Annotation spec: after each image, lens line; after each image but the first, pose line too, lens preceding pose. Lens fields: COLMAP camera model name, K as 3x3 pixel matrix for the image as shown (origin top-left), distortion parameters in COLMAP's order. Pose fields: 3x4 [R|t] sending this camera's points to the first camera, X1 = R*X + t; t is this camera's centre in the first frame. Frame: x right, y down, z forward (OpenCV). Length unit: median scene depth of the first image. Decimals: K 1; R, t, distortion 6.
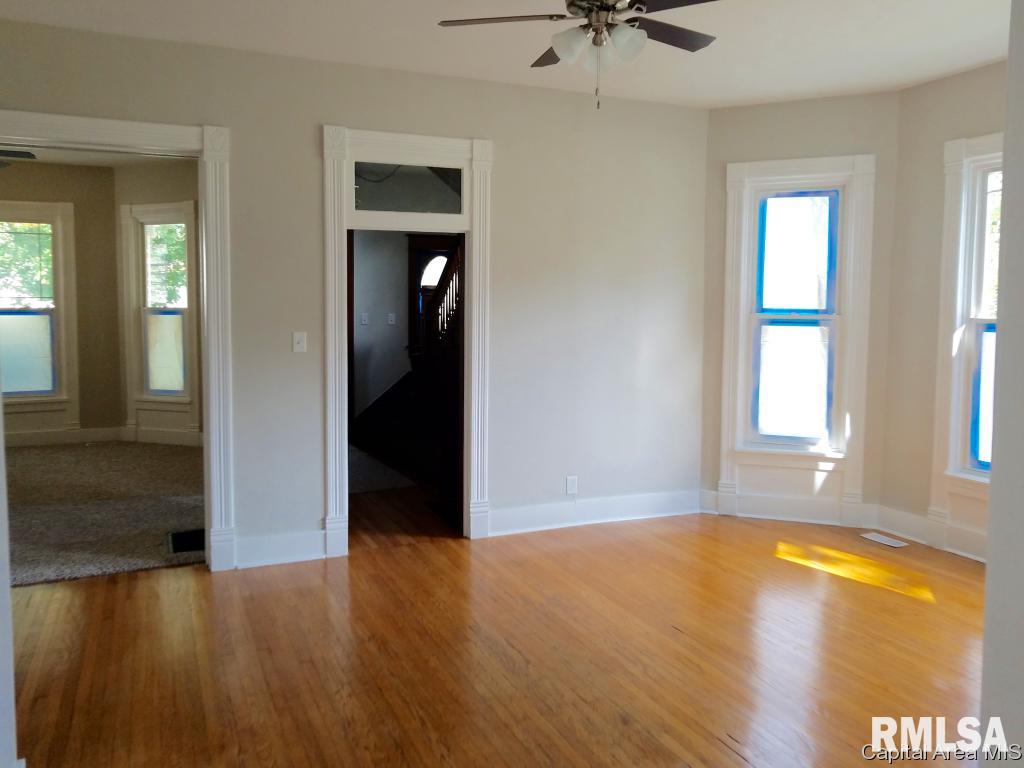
lens RADIAL K [[826.2, 0, 510.1], [0, 826.2, 373.1], [0, 0, 1]] dist [-0.013370, 0.034843]
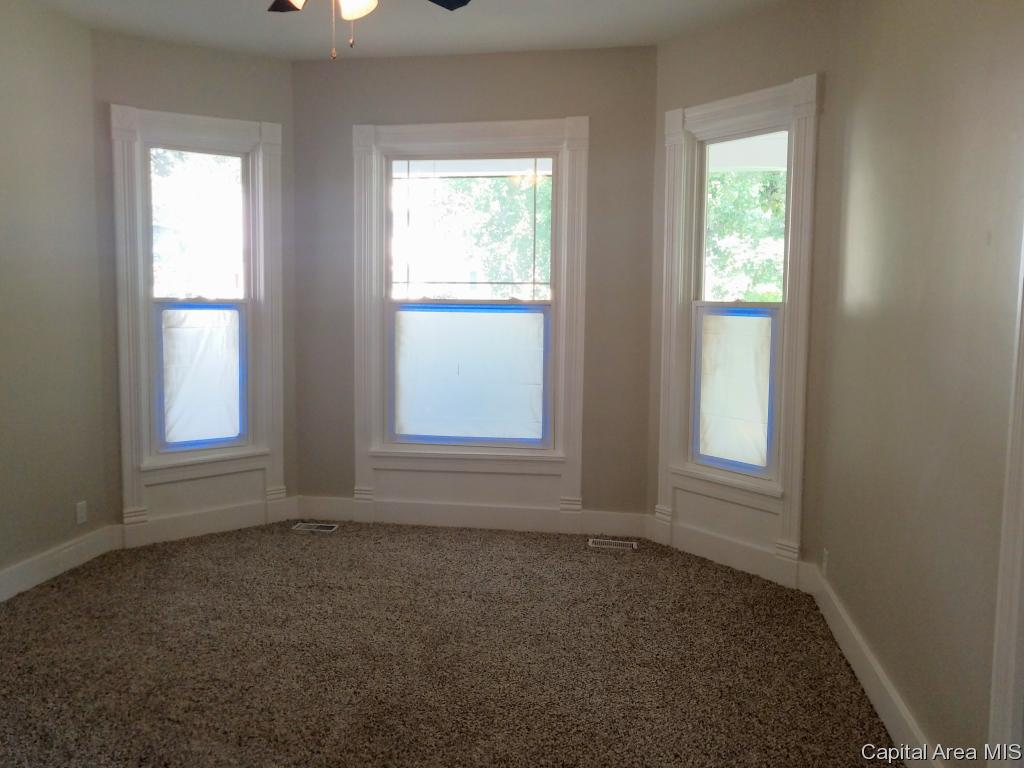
lens RADIAL K [[826.2, 0, 511.6], [0, 826.2, 380.5], [0, 0, 1]] dist [-0.013370, 0.034843]
pose [[0.842952, 0.055234, -0.535146, -0.257112], [-0.041775, 0.998432, 0.037248, -0.043080], [0.536364, -0.009042, 0.843938, 0.486240]]
